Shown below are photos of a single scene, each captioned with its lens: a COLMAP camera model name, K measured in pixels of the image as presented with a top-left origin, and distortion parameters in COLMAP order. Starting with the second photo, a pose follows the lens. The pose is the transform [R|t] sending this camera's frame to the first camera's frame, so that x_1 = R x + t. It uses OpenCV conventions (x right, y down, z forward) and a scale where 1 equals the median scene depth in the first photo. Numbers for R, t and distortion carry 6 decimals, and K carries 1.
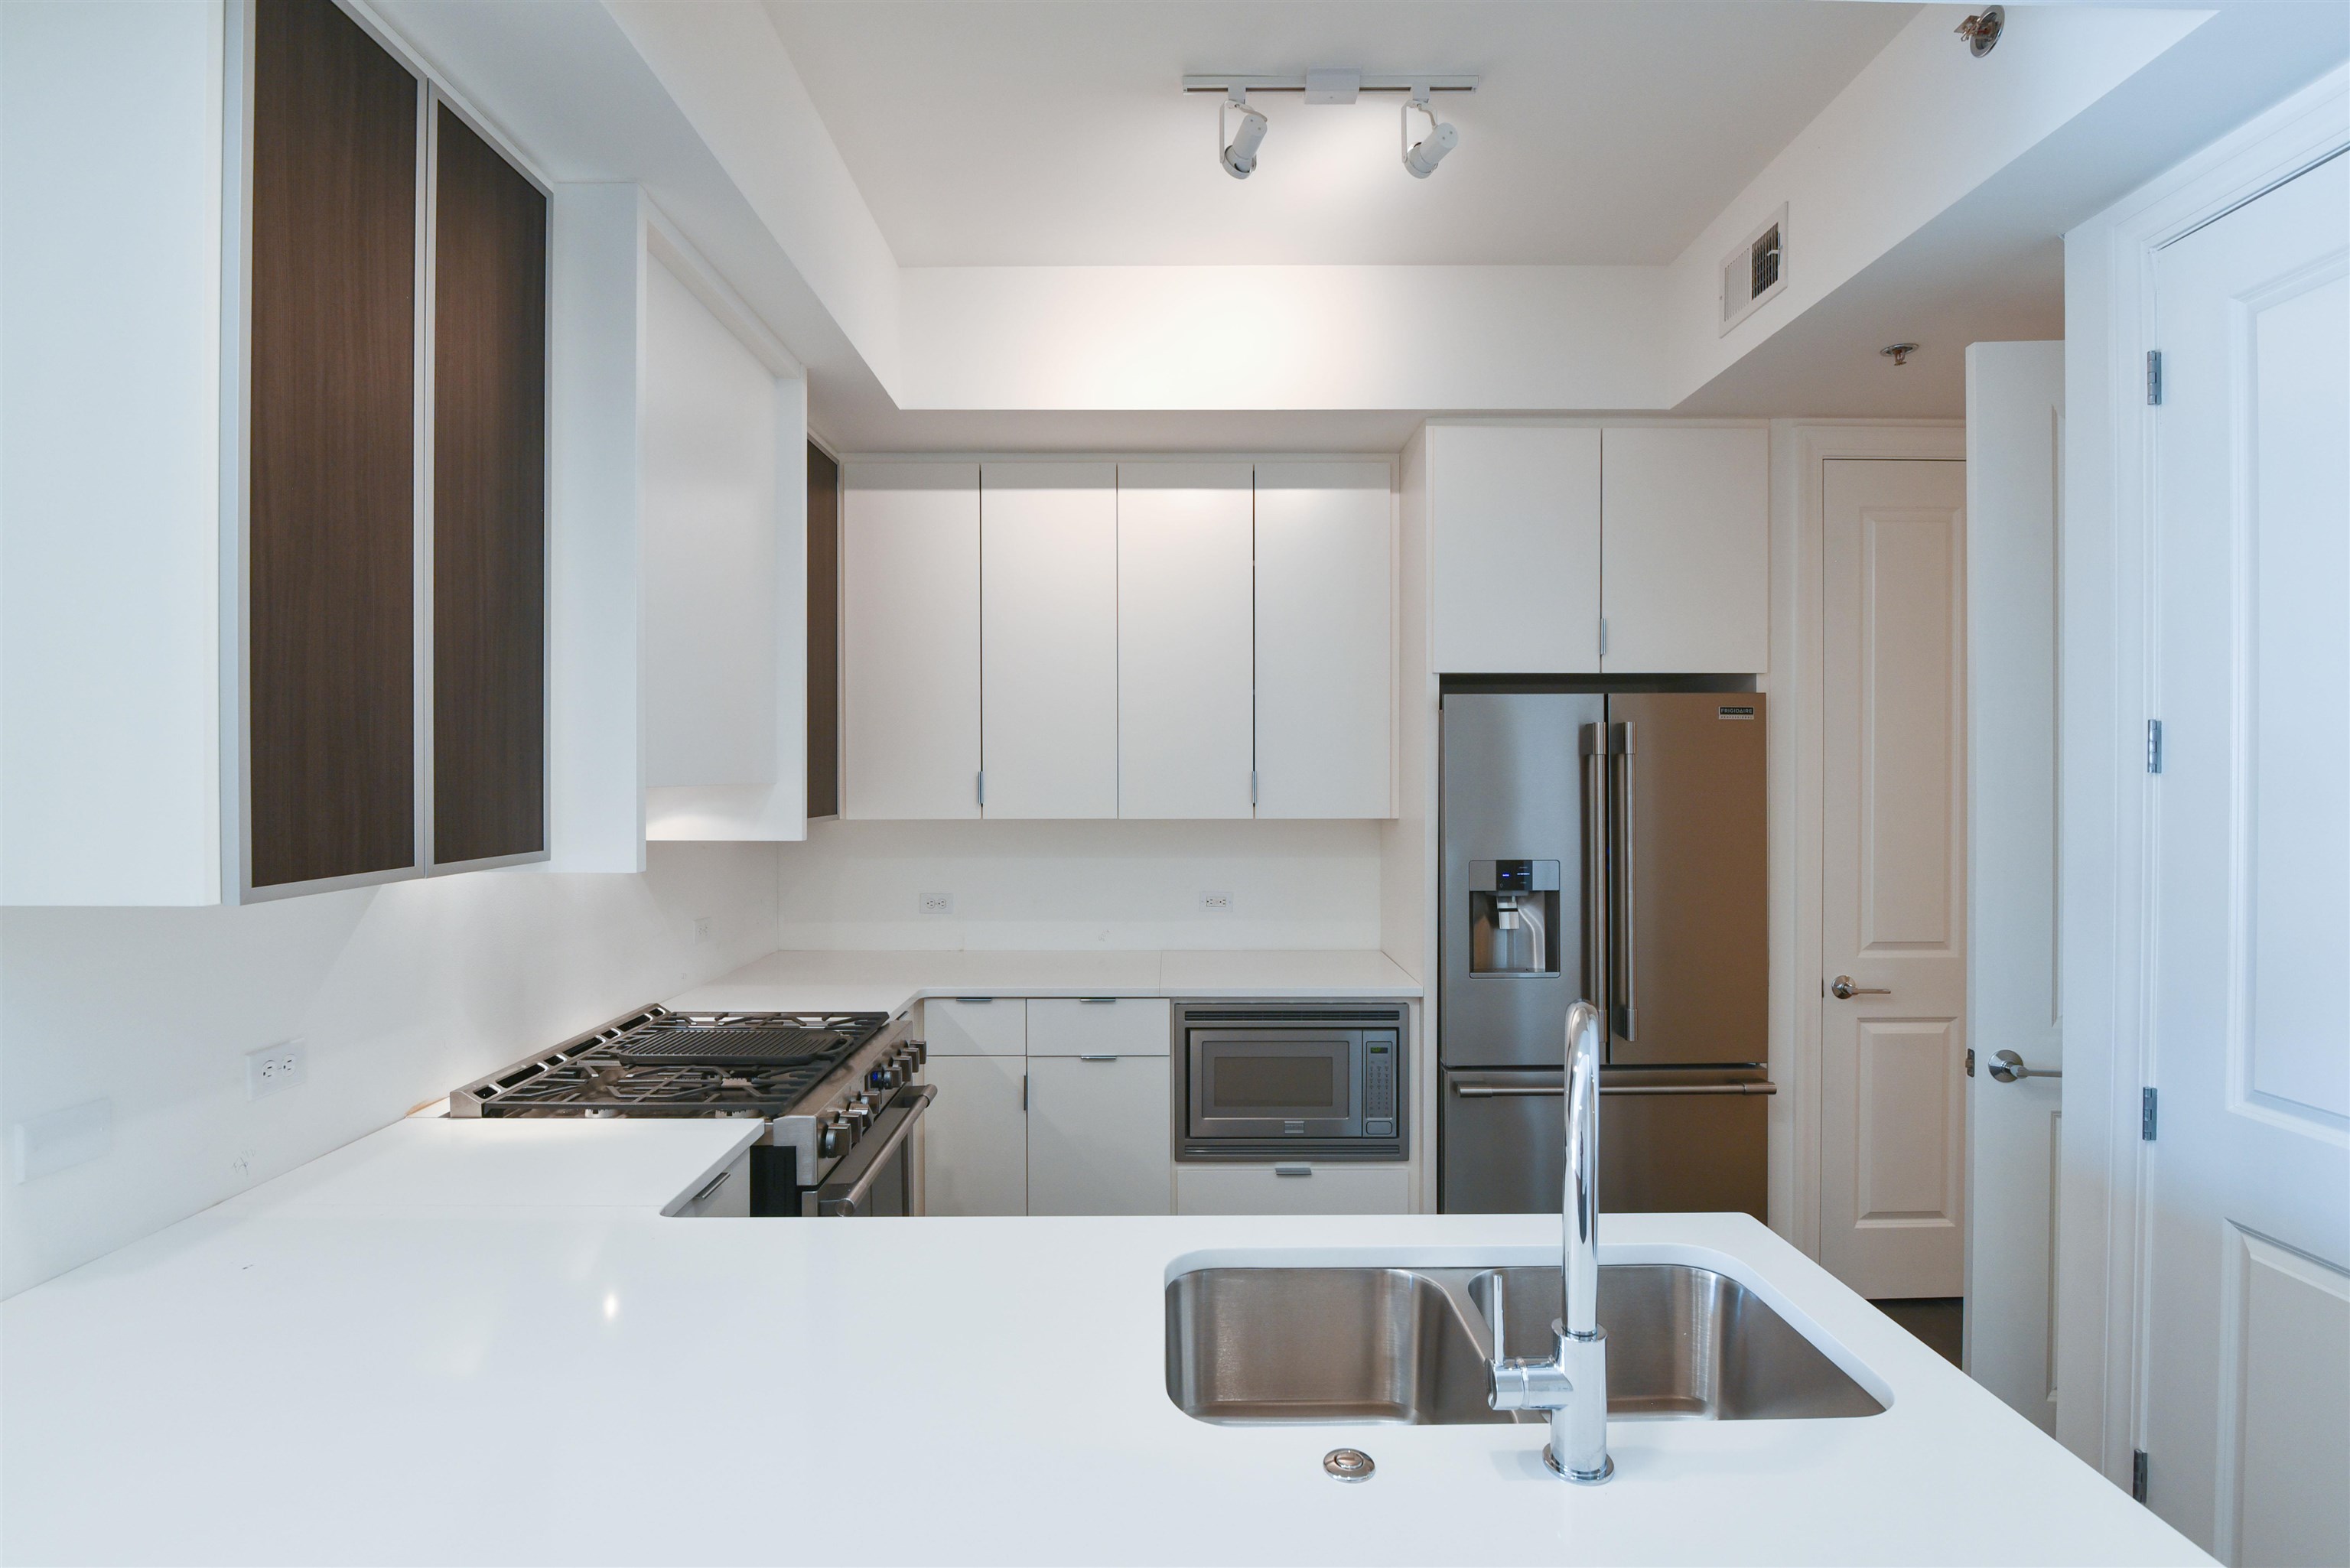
lens RADIAL K [[1081.3, 0, 1184.3], [0, 1081.3, 780.2], [0, 0, 1]] dist [-0.016848, -0.004844]
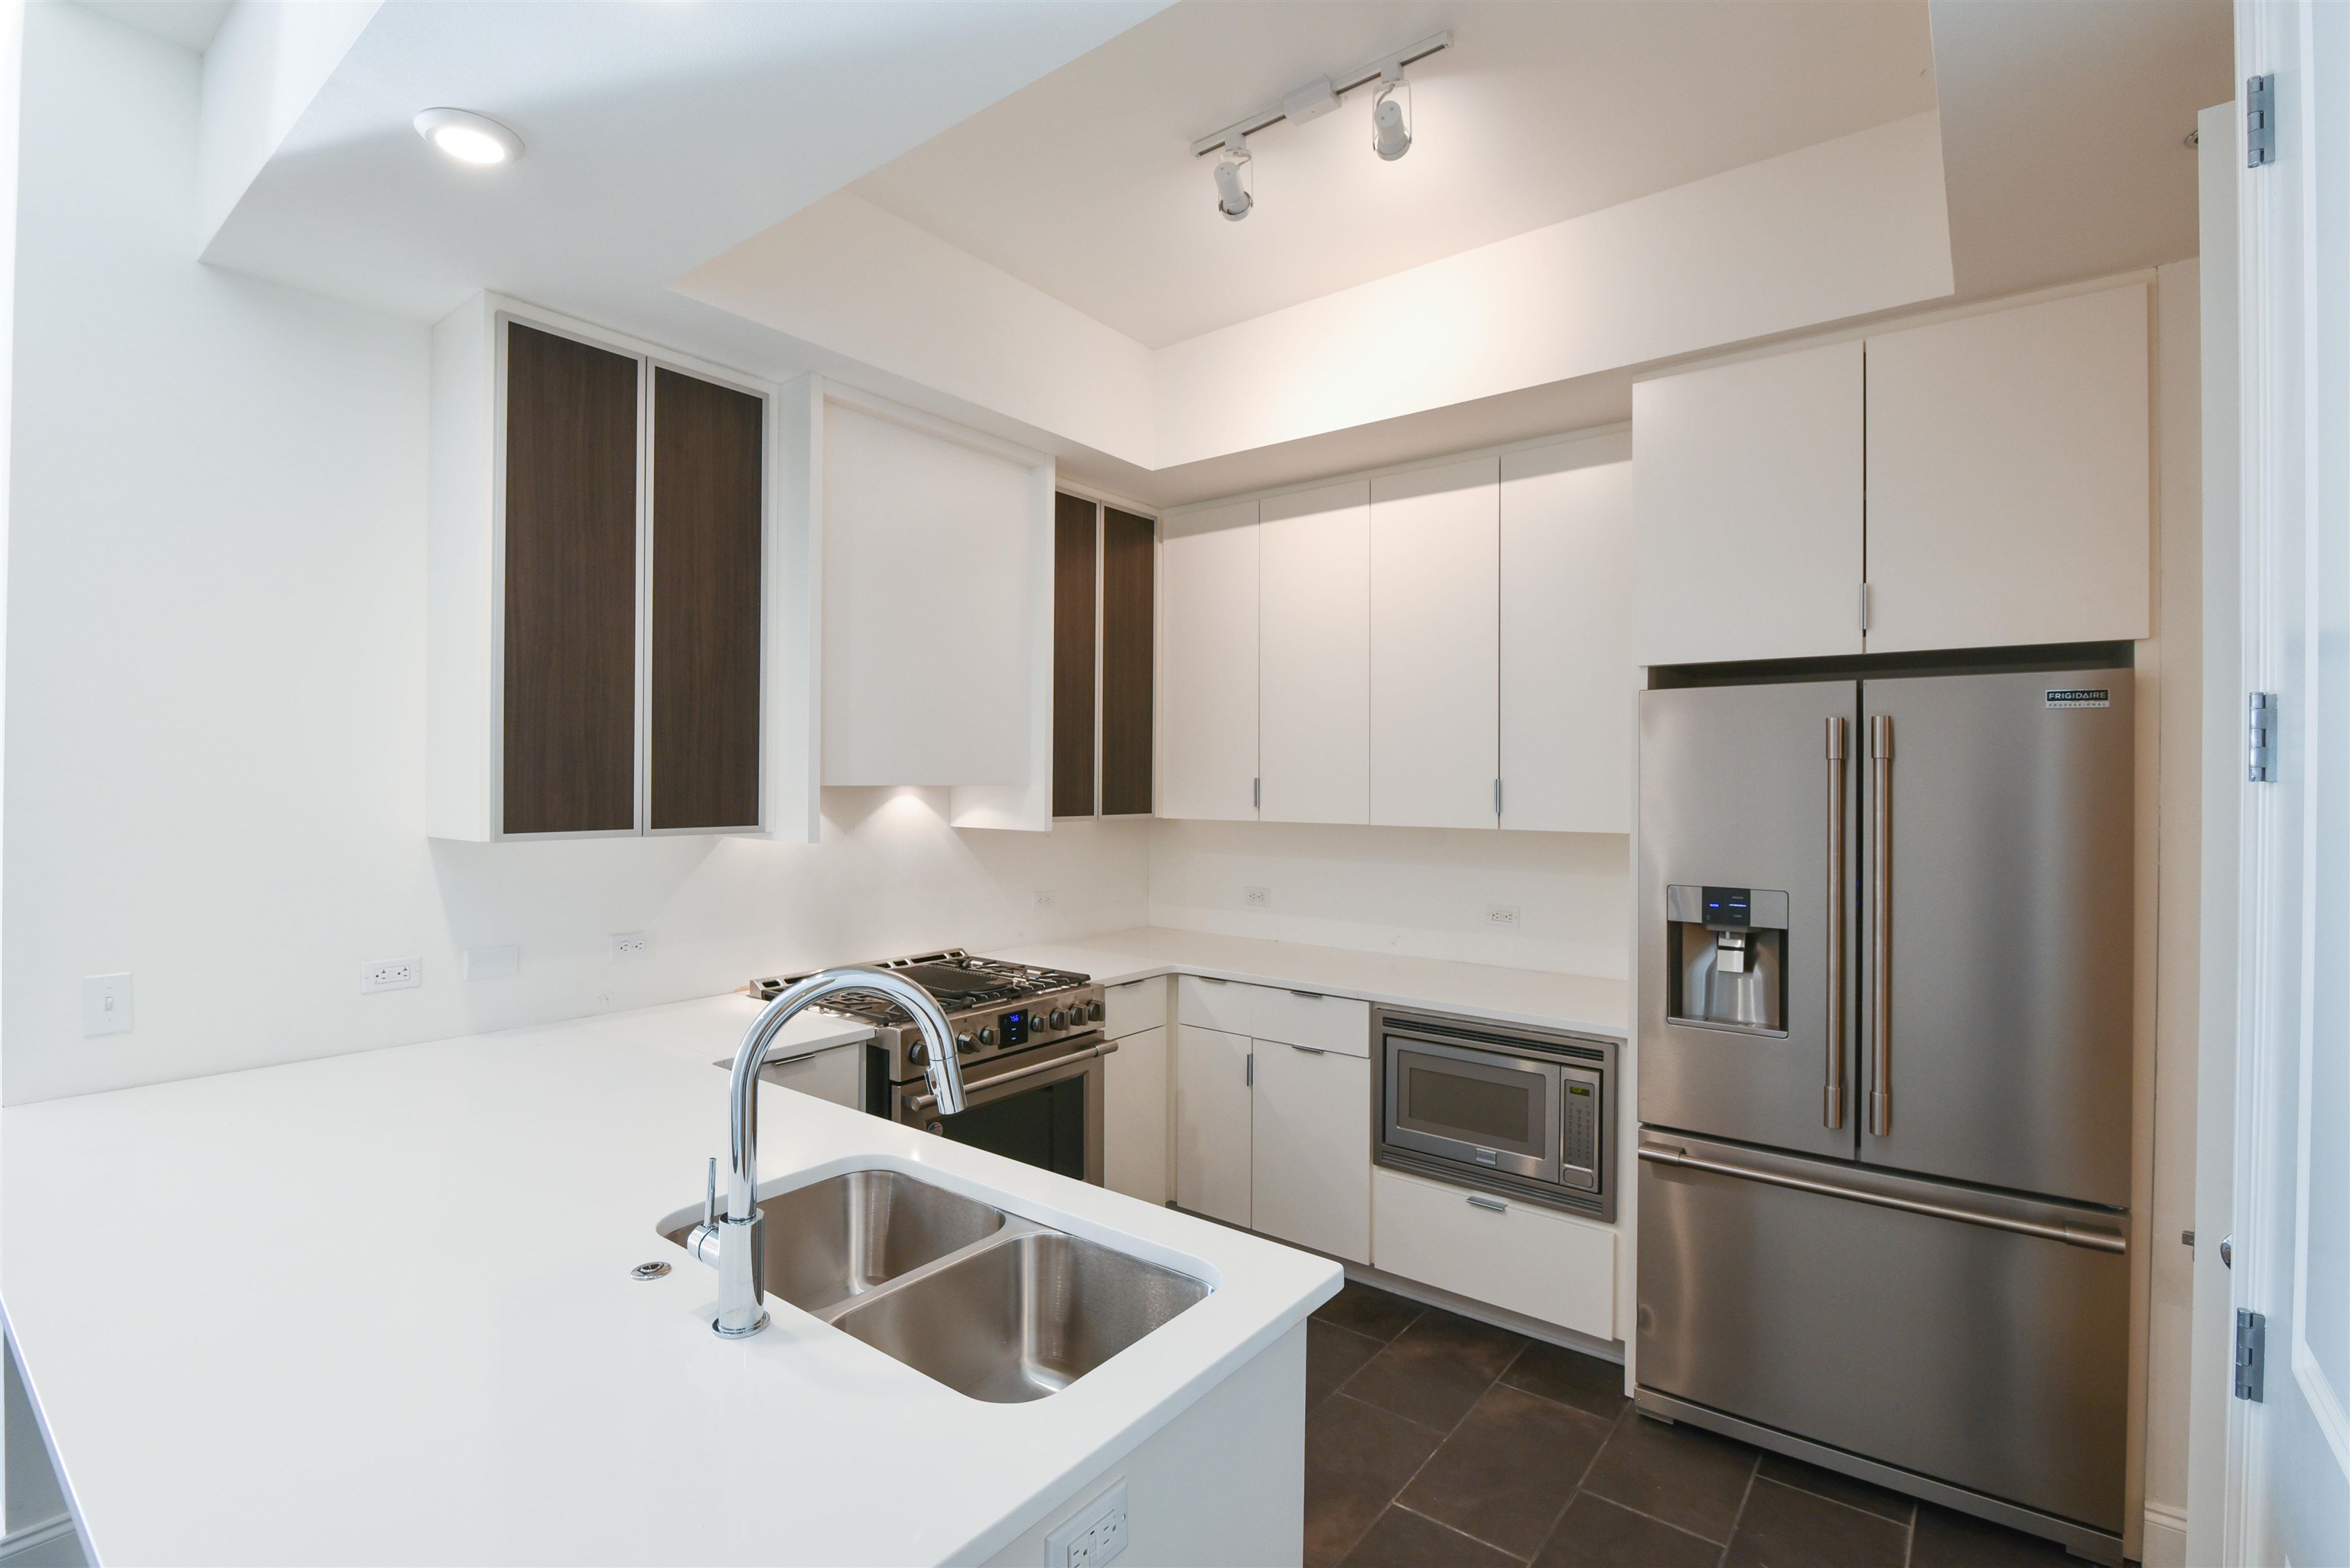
lens RADIAL K [[1081.3, 0, 1217.0], [0, 1081.3, 776.9], [0, 0, 1]] dist [-0.016848, -0.004844]
pose [[0.790725, 0.003592, -0.612161, 0.492947], [-0.011806, 0.999886, -0.009383, 0.001879], [0.612058, 0.014646, 0.790678, 0.107554]]
